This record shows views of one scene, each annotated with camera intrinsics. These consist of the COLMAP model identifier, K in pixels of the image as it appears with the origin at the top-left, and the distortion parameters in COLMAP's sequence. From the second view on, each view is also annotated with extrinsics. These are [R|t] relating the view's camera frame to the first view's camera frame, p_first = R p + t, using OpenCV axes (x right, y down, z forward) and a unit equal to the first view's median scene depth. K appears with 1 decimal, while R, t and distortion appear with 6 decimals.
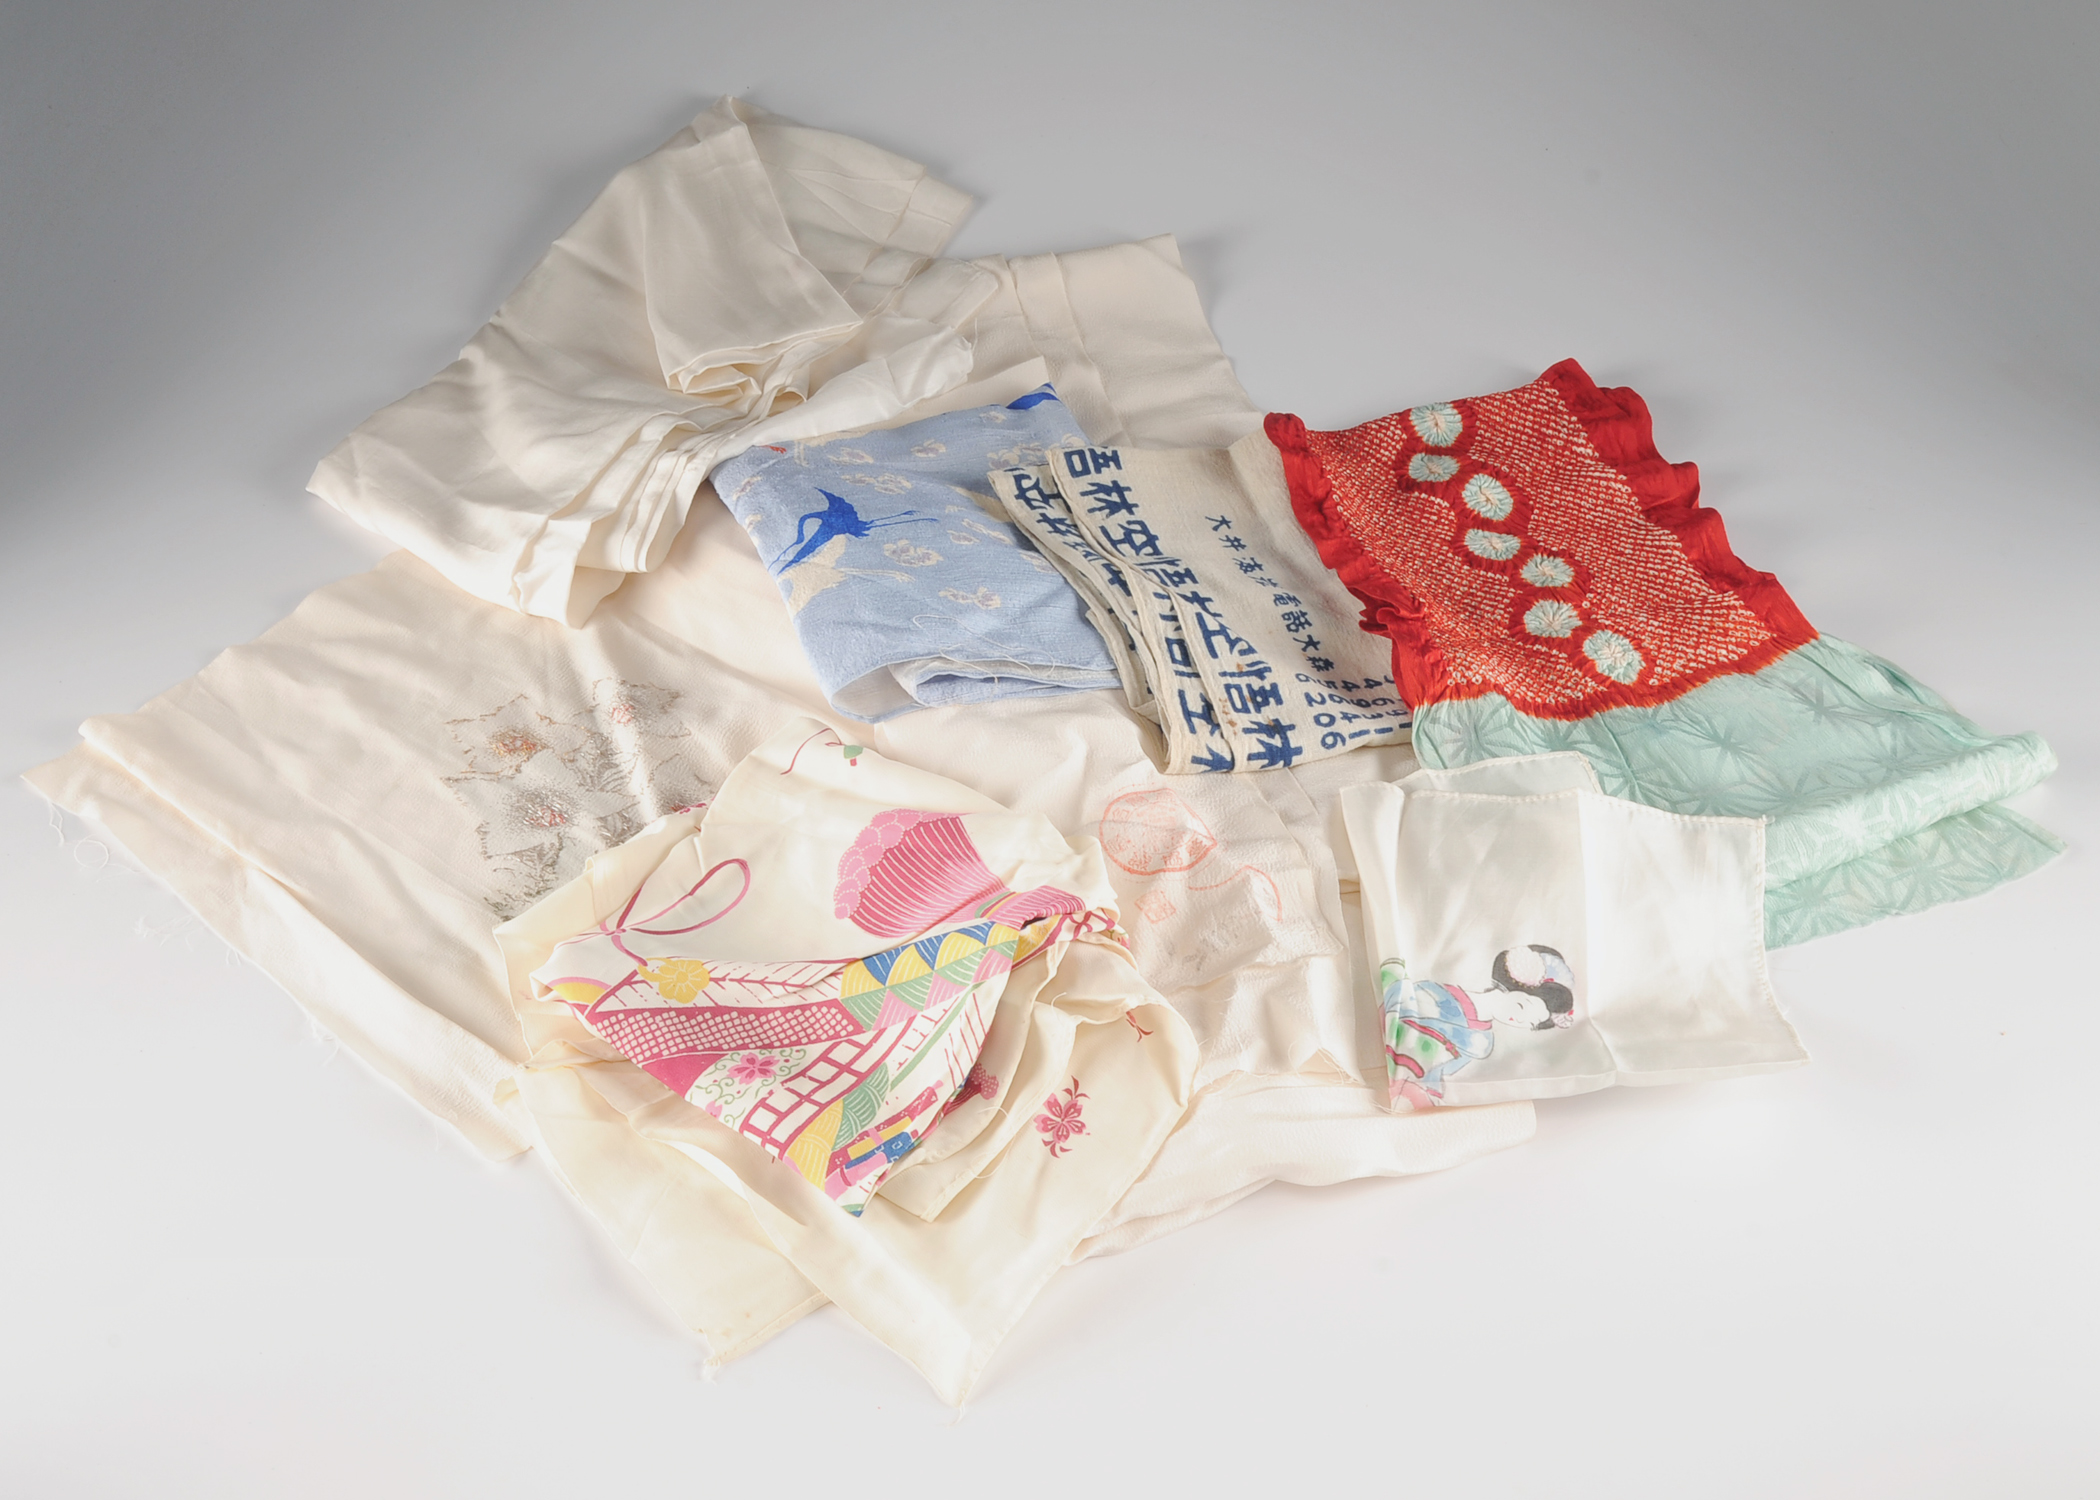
lens RADIAL K [[2424.5, 0, 1050.0], [0, 2424.5, 750.0], [0, 0, 1]] dist [0.118070, -0.000418]
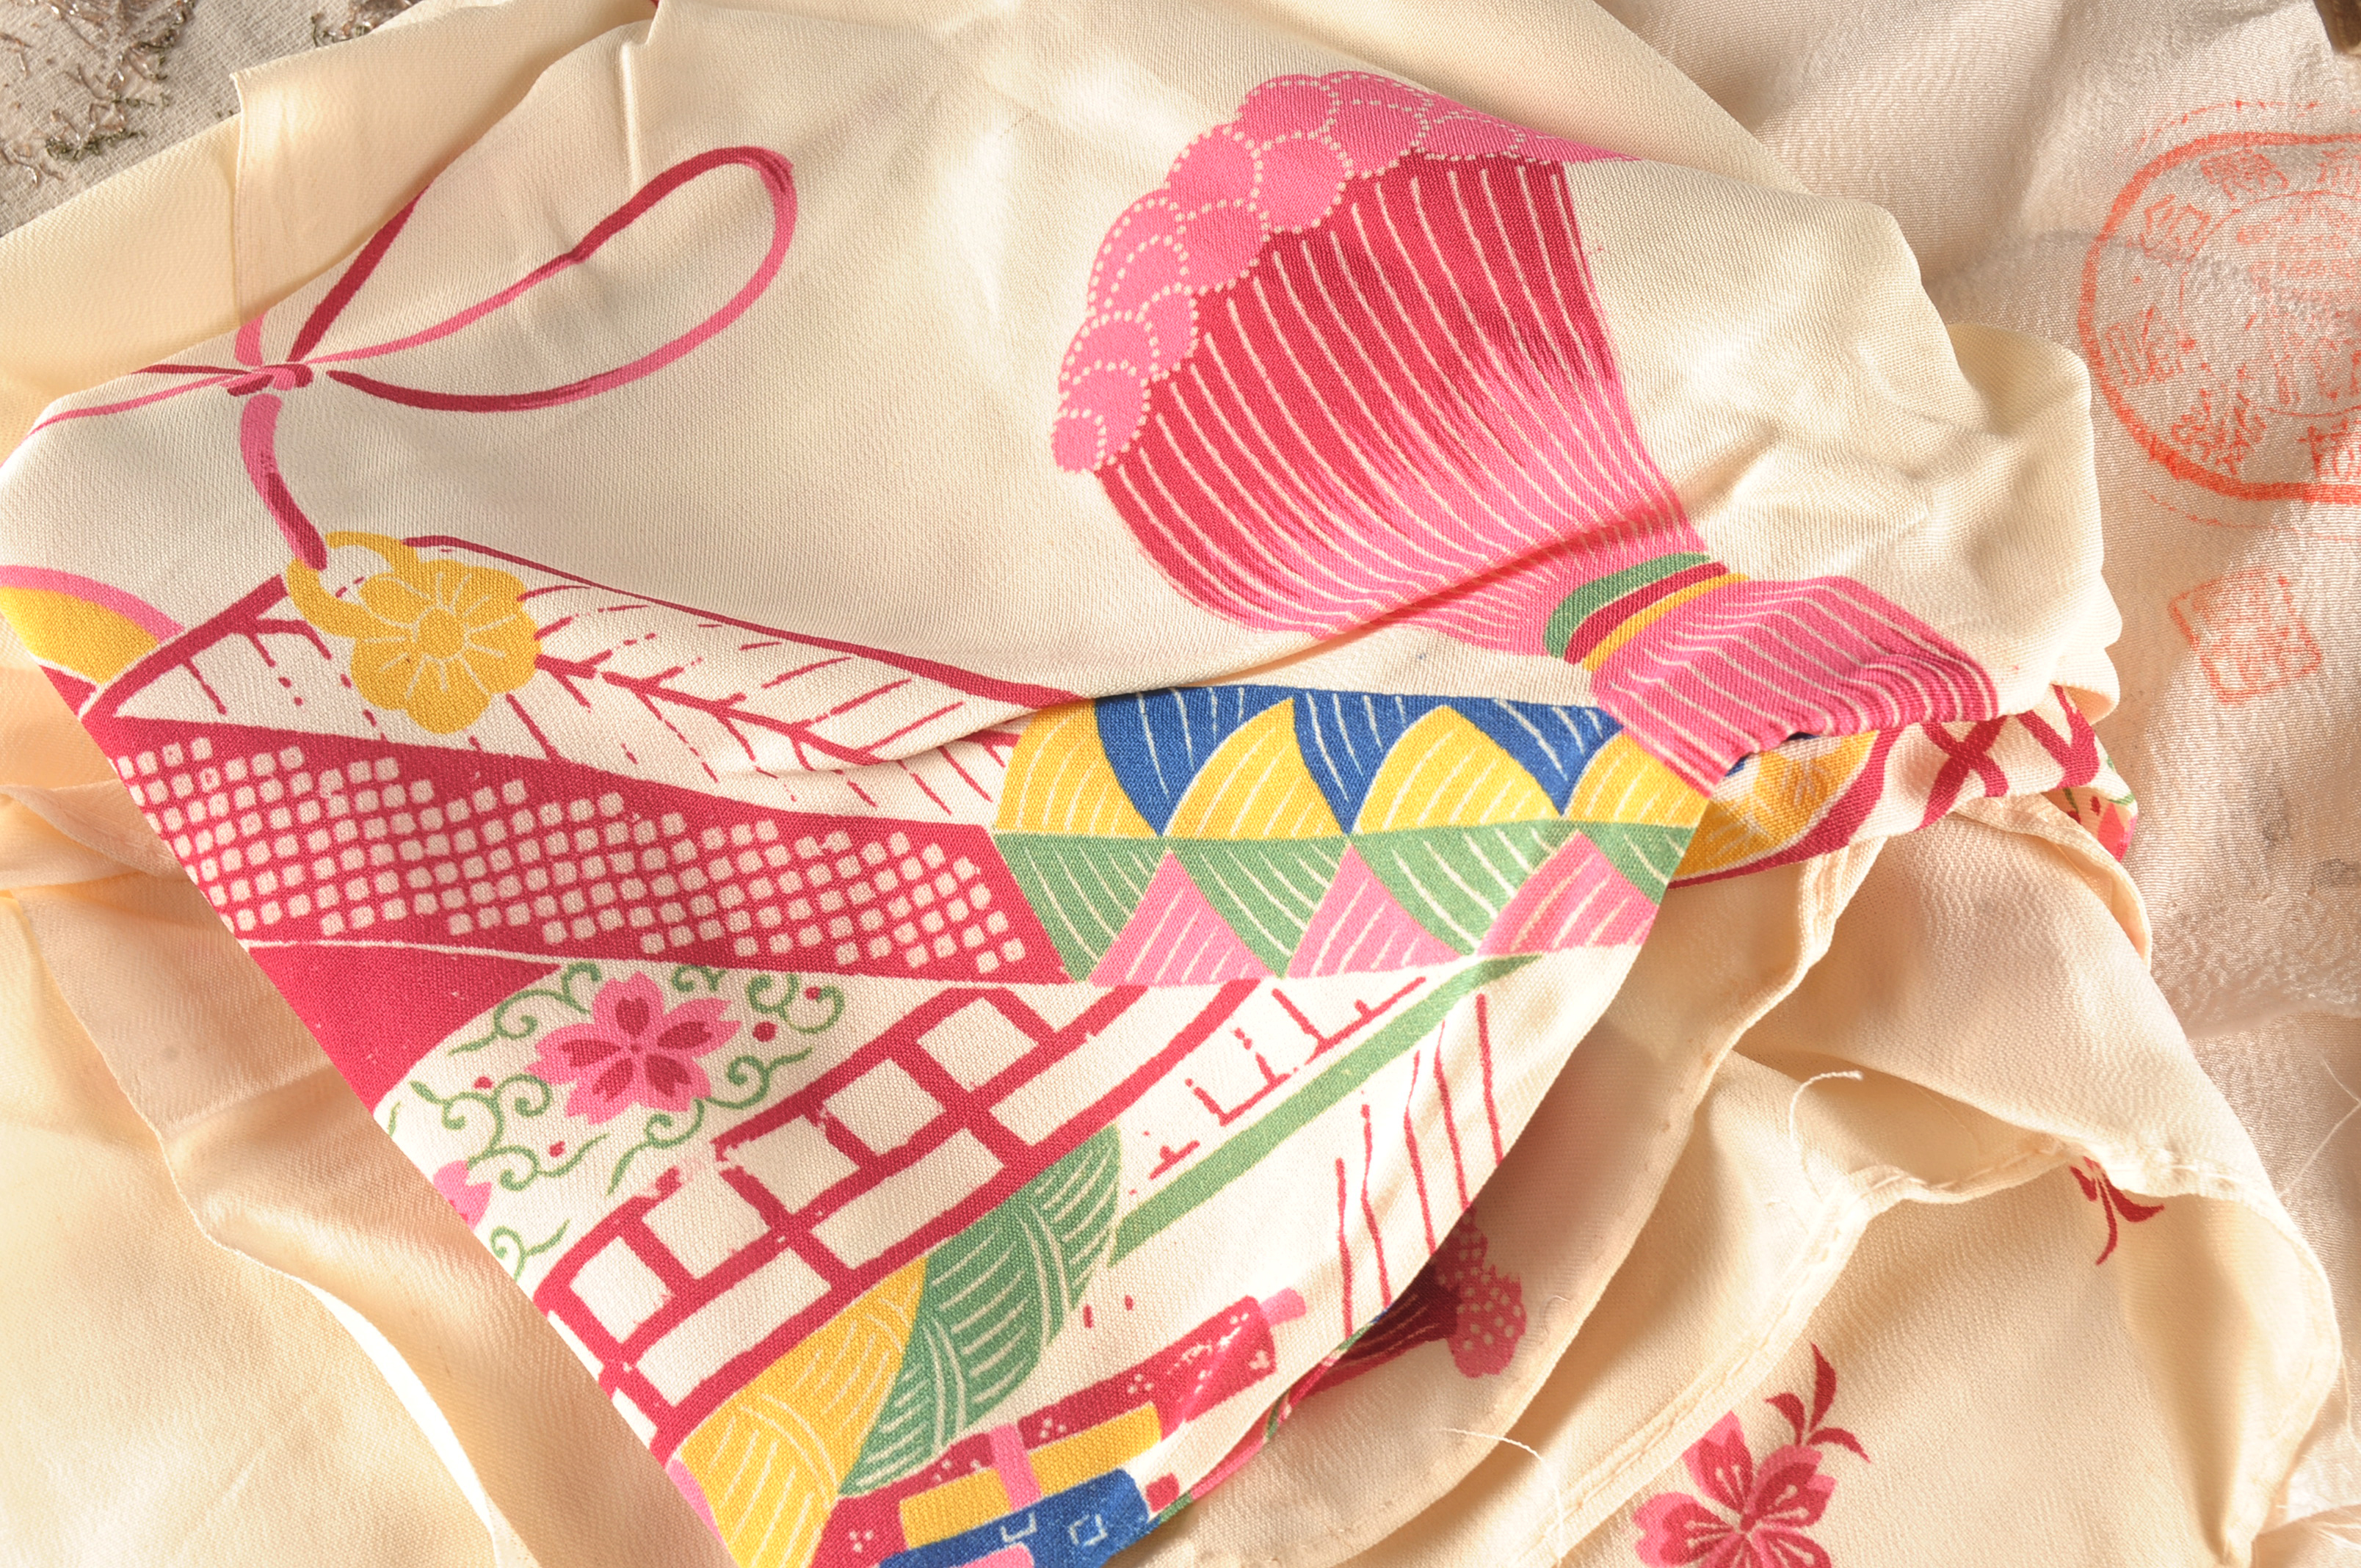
lens RADIAL K [[4034.4, 0, 1180.5], [0, 4034.4, 784.0], [0, 0, 1]] dist [0.110884, -1.052738]
pose [[0.978710, 0.177913, -0.102341, -0.022351], [-0.135386, 0.934364, 0.329599, -0.050114], [0.154264, -0.308726, 0.938558, 0.590317]]
